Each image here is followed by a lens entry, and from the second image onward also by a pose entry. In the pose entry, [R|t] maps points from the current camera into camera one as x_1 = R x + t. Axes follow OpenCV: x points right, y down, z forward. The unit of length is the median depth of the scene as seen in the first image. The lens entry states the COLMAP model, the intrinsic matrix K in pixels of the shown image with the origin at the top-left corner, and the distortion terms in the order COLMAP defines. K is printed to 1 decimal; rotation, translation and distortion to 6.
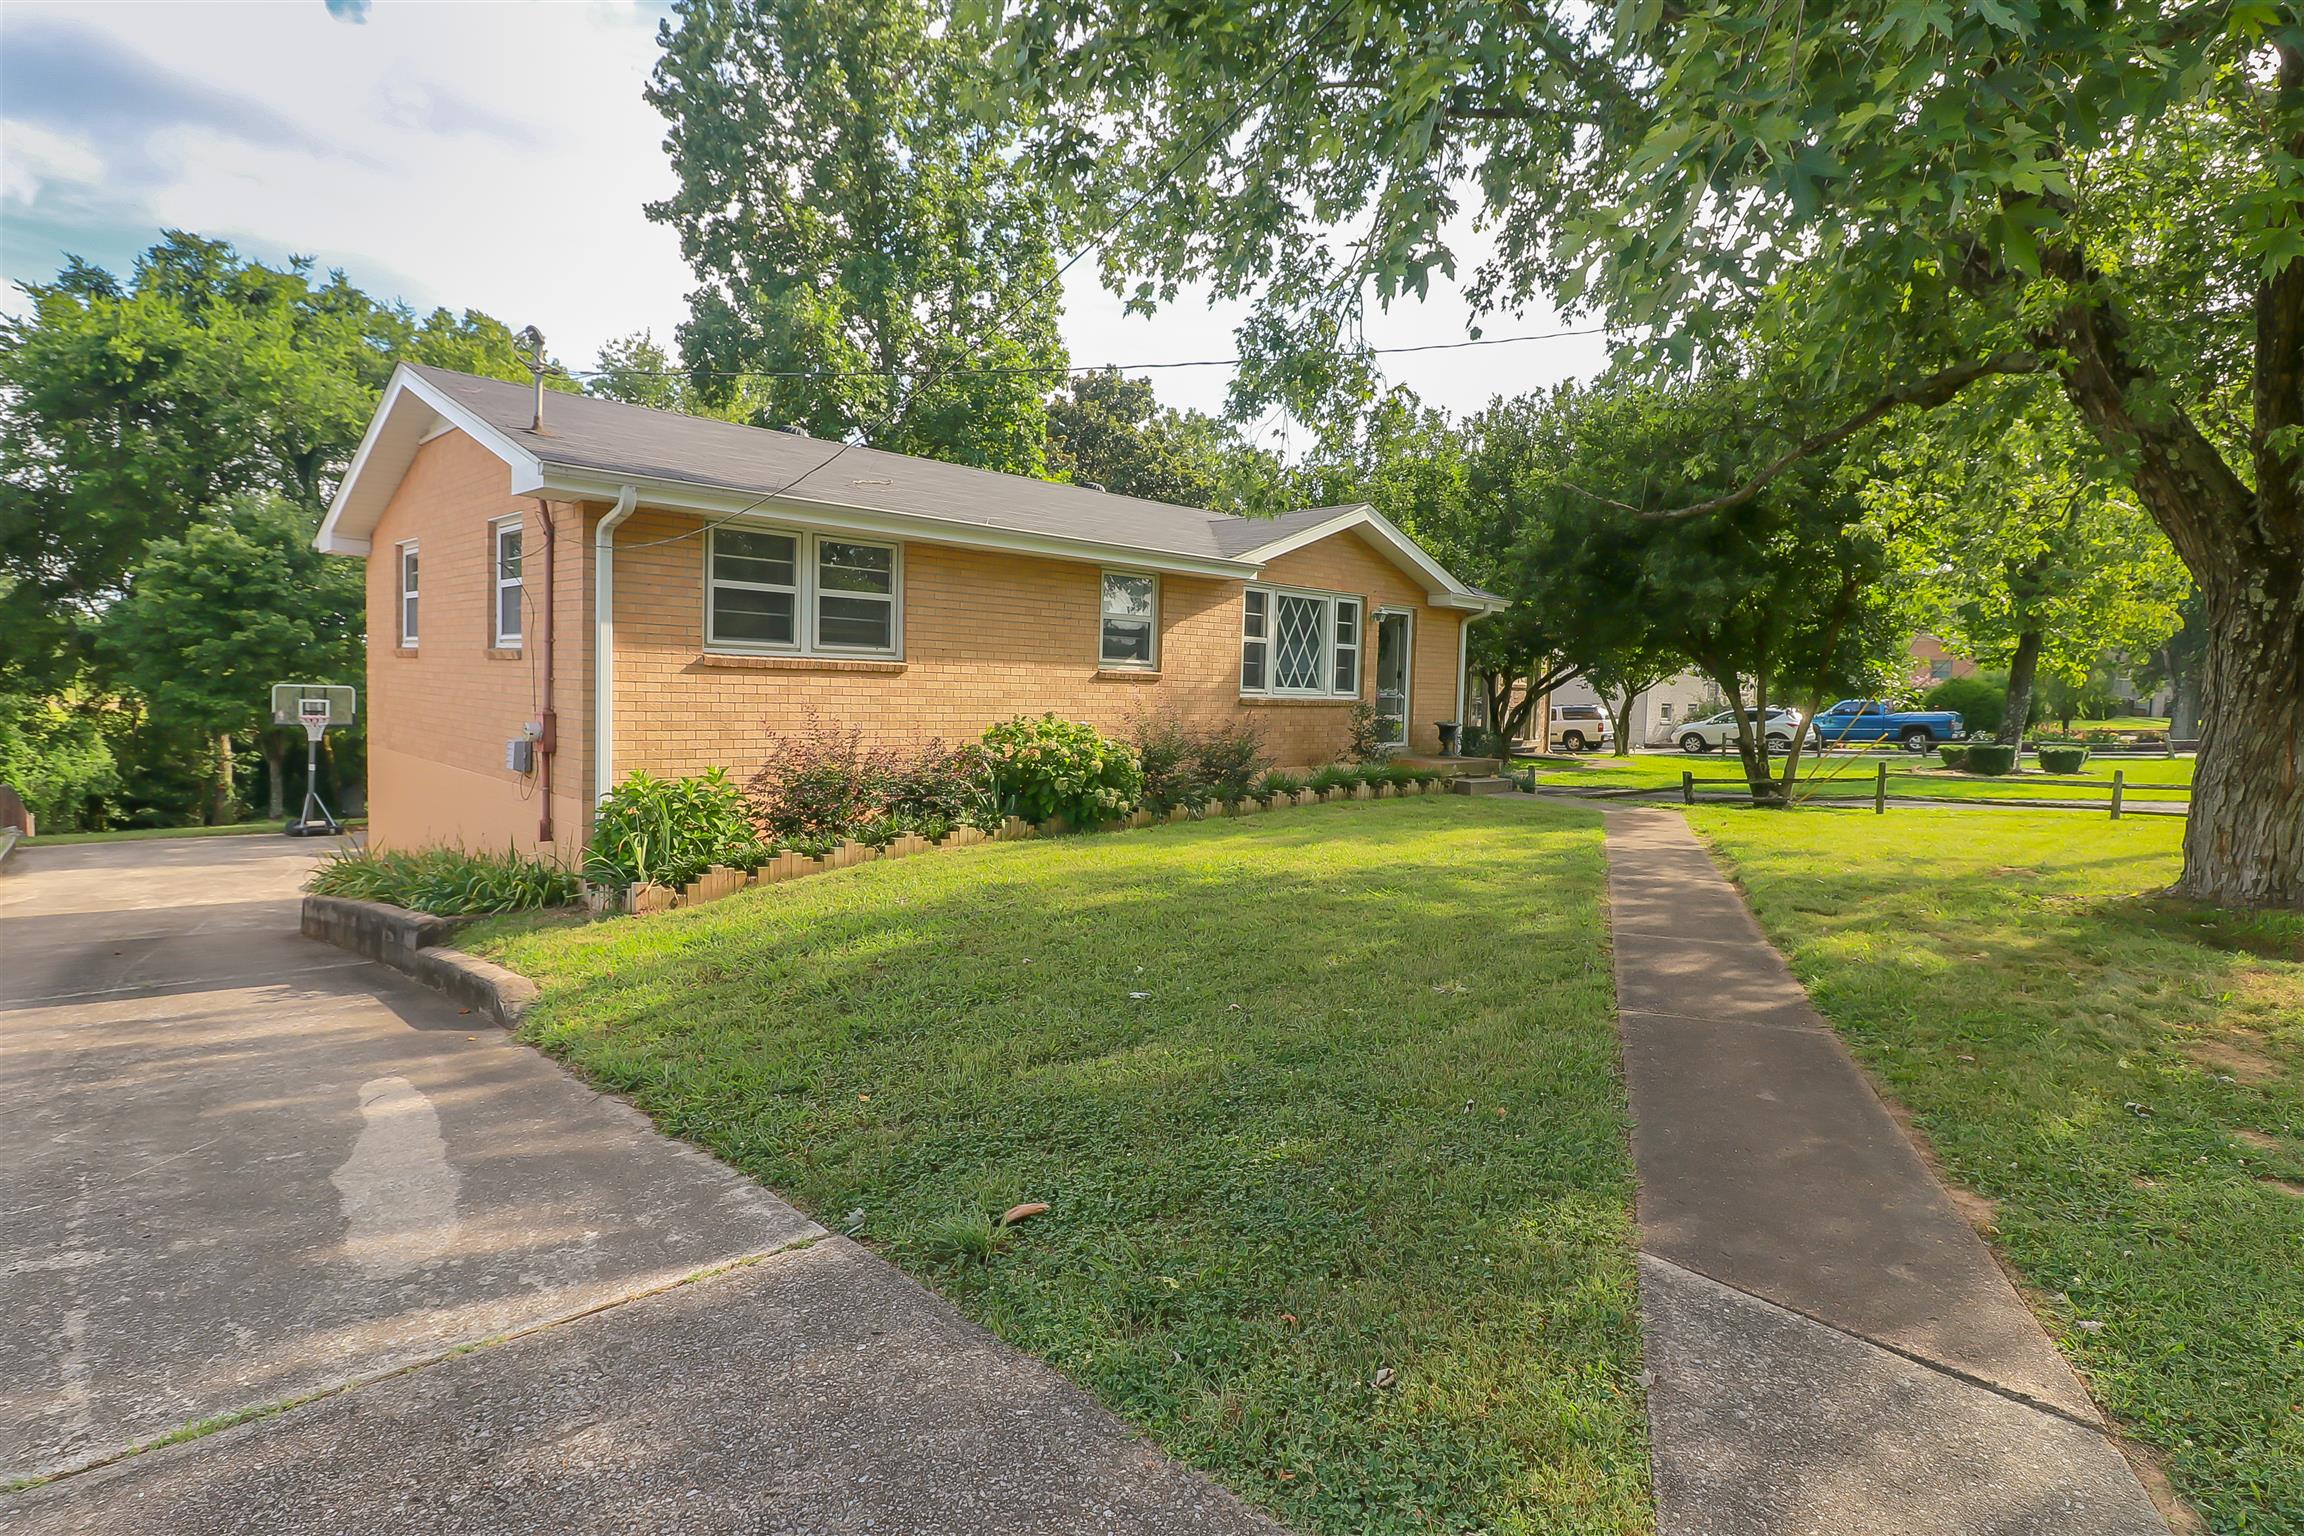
lens RADIAL K [[1140.6, 0, 1146.3], [0, 1140.6, 767.8], [0, 0, 1]] dist [0.000193, -0.015138]
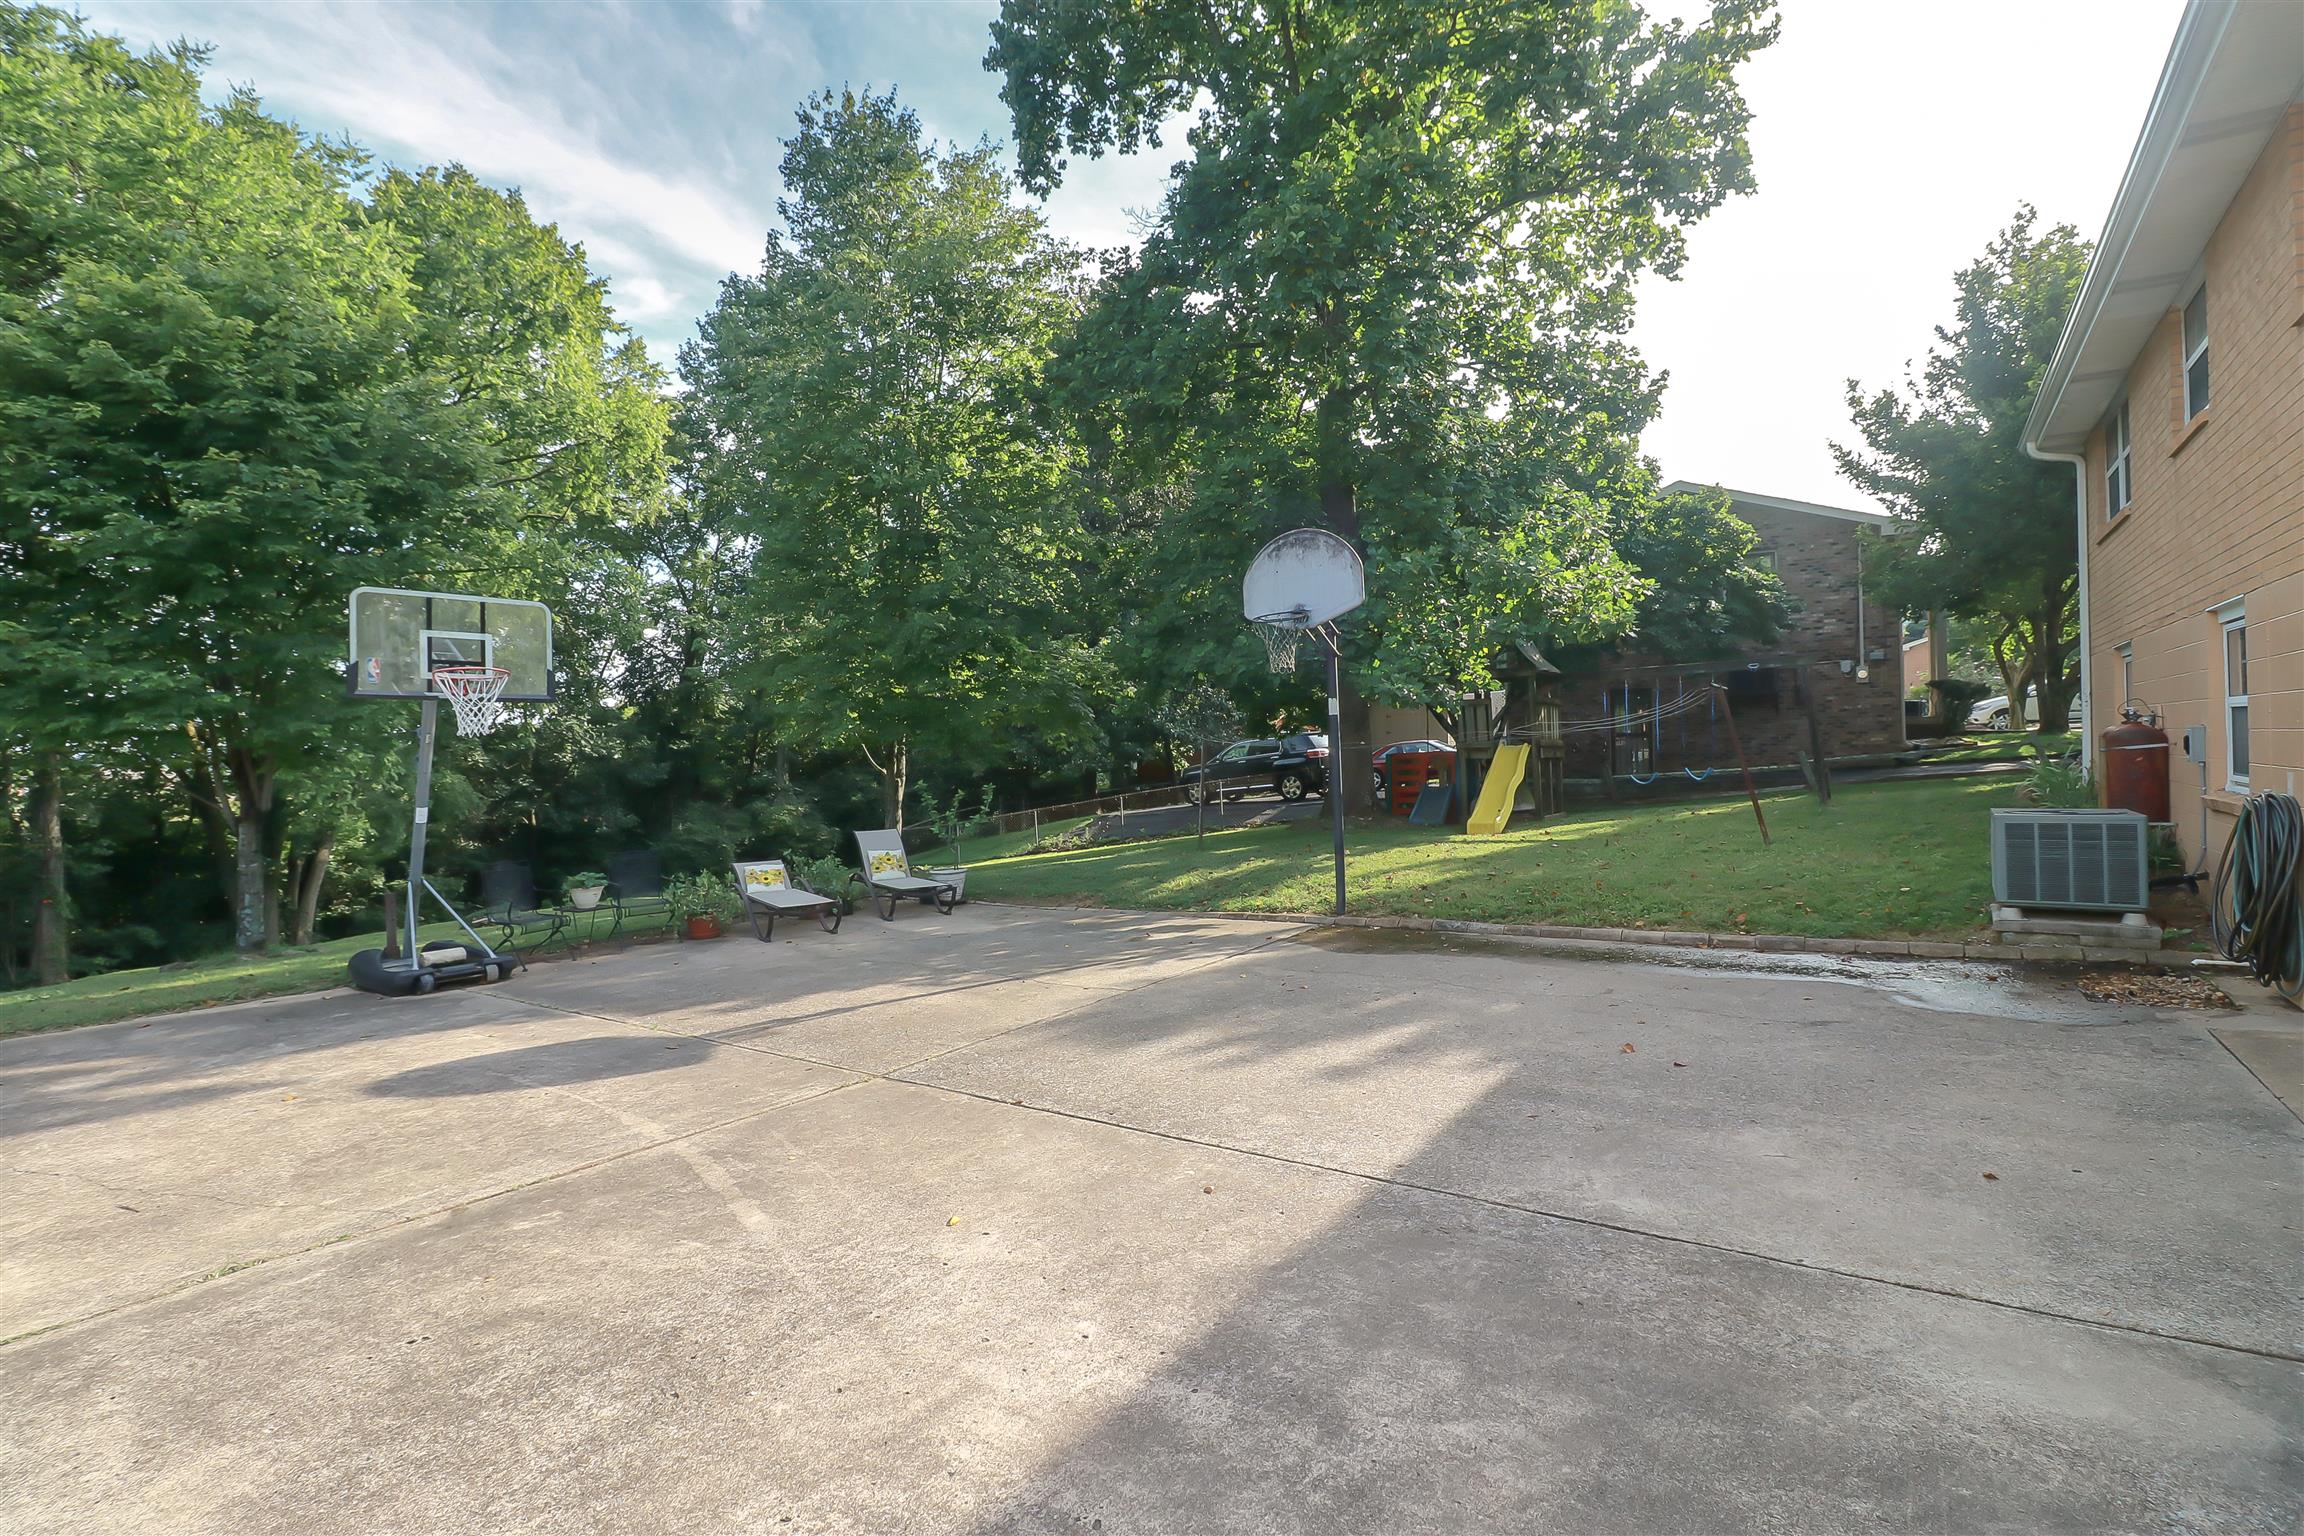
lens RADIAL K [[1081.1, 0, 1141.2], [0, 1081.1, 768.7], [0, 0, 1]] dist [0.000919, -0.017465]
pose [[0.985730, -0.051608, 0.160226, -0.837729], [0.060944, 0.996684, -0.053907, 0.029416], [-0.156912, 0.062902, 0.985607, 0.902278]]
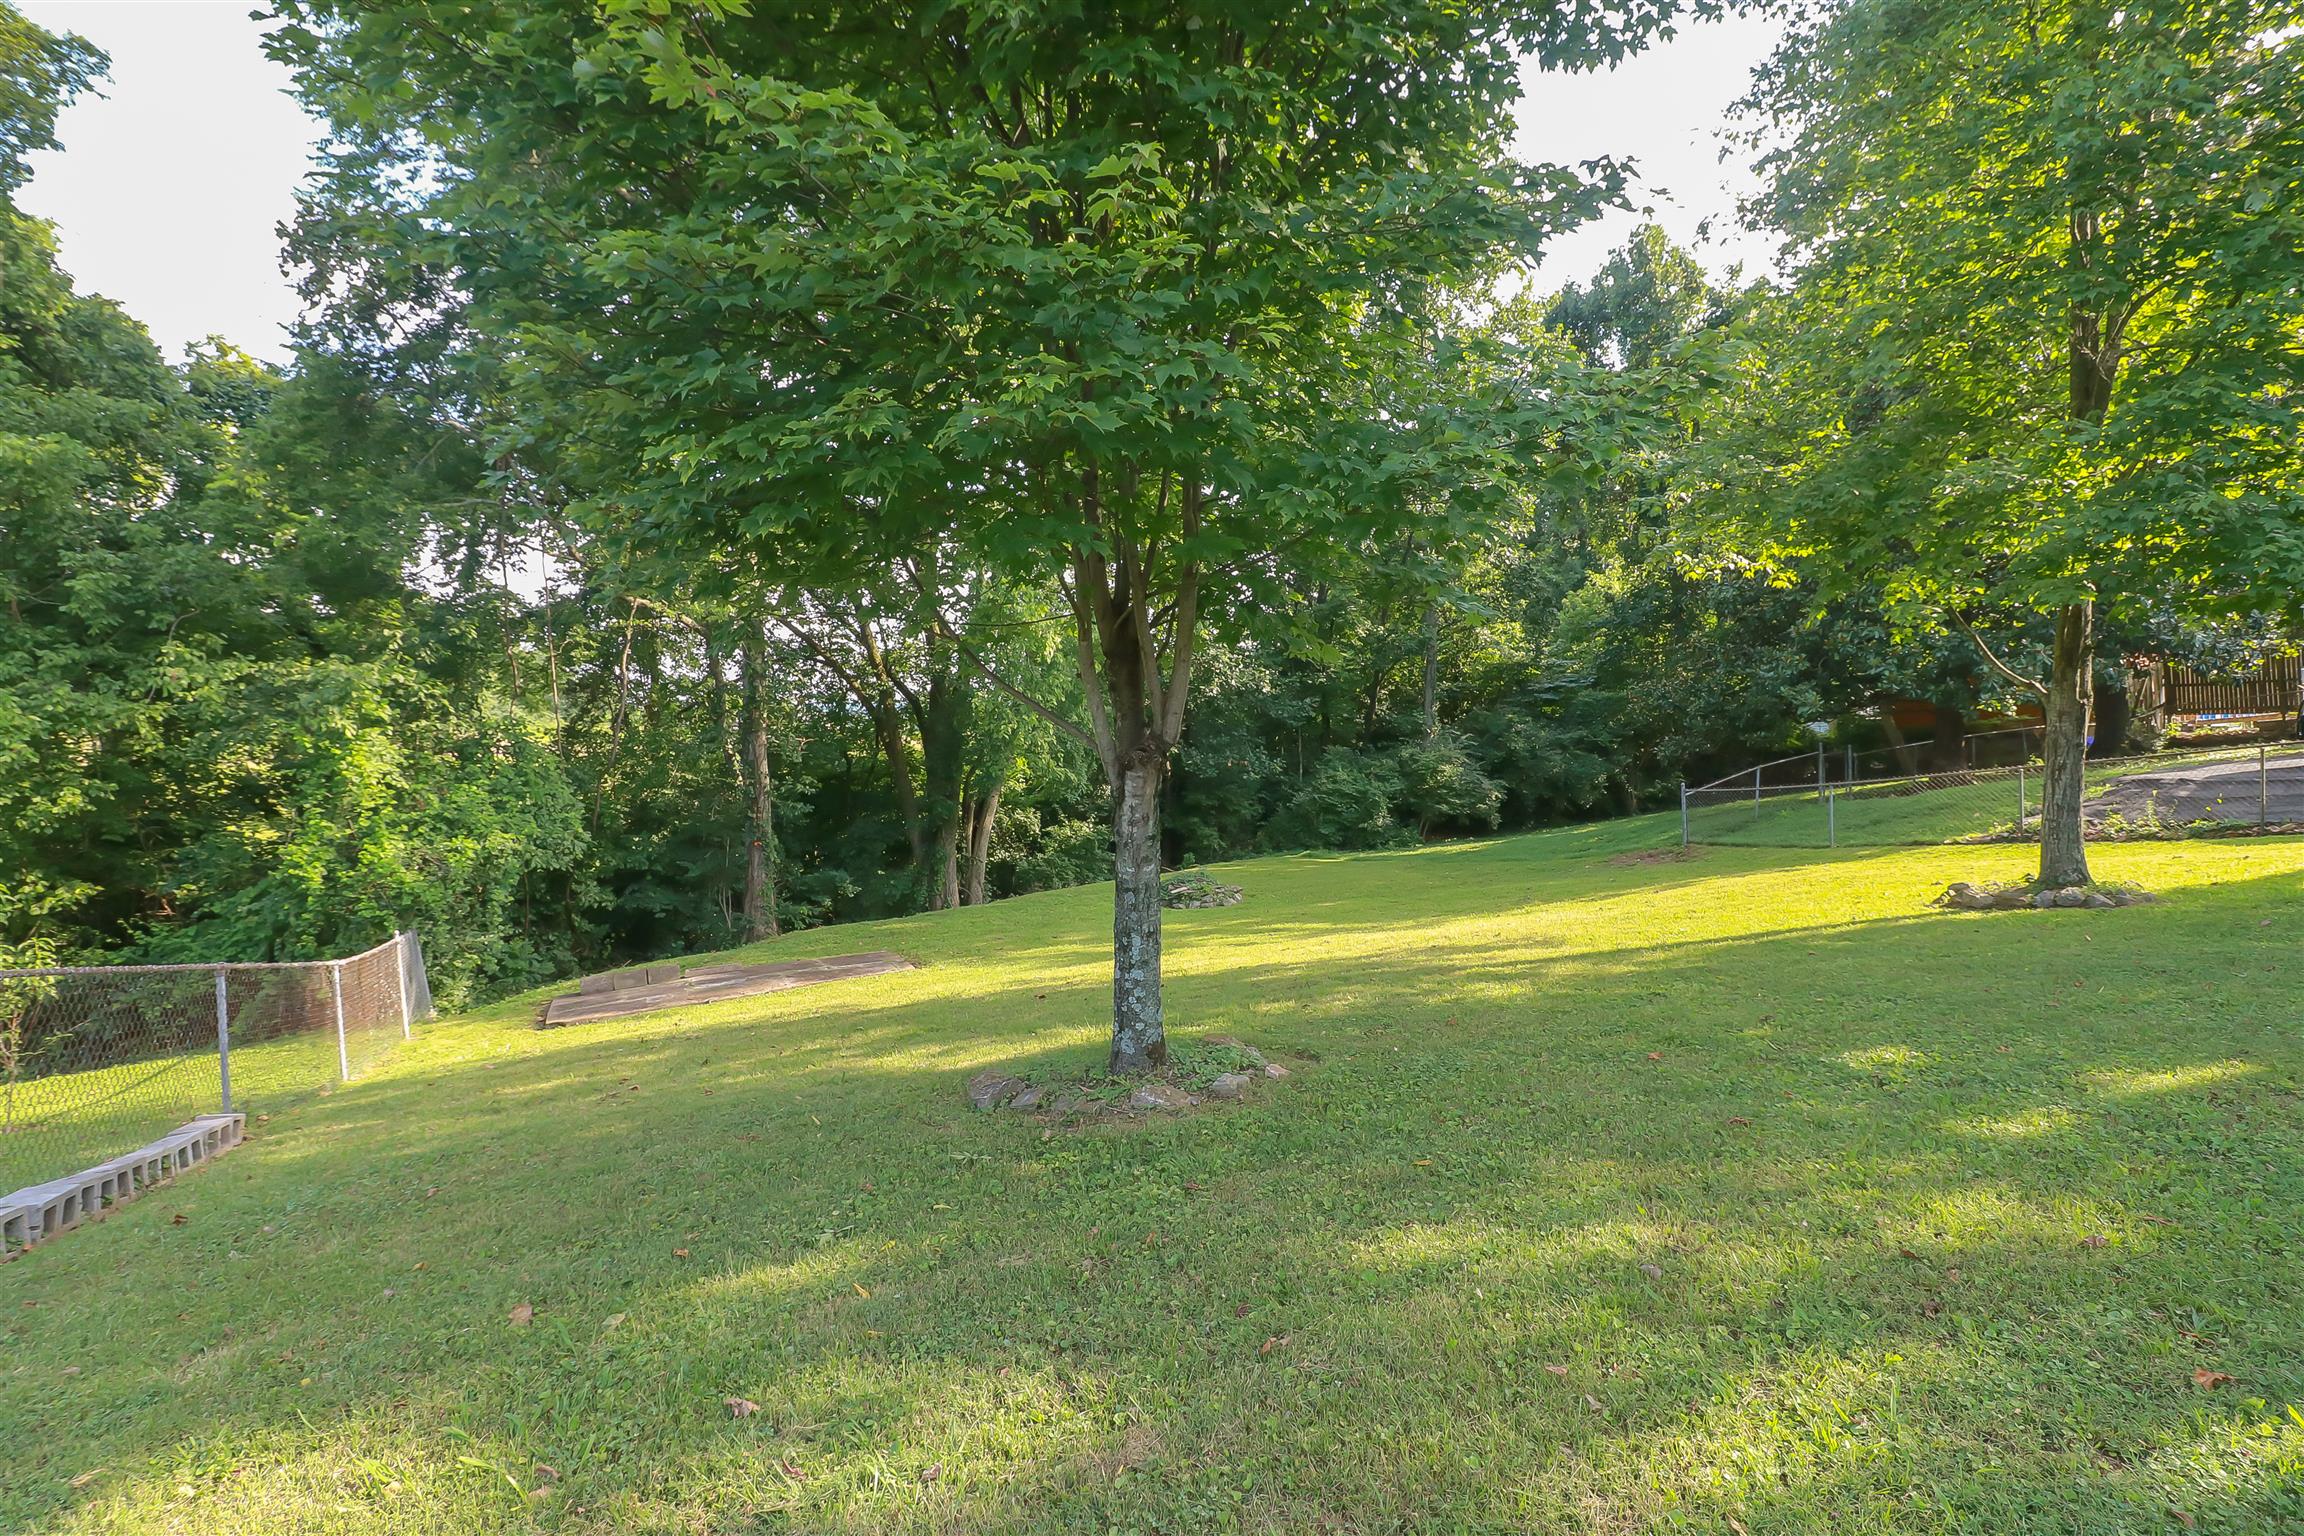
lens RADIAL K [[1081.1, 0, 1141.2], [0, 1081.1, 768.7], [0, 0, 1]] dist [0.000919, -0.017465]
pose [[0.957983, -0.019517, -0.286161, -1.191598], [0.016294, 0.999774, -0.013638, -0.019699], [0.286363, 0.008402, 0.958084, 1.354465]]
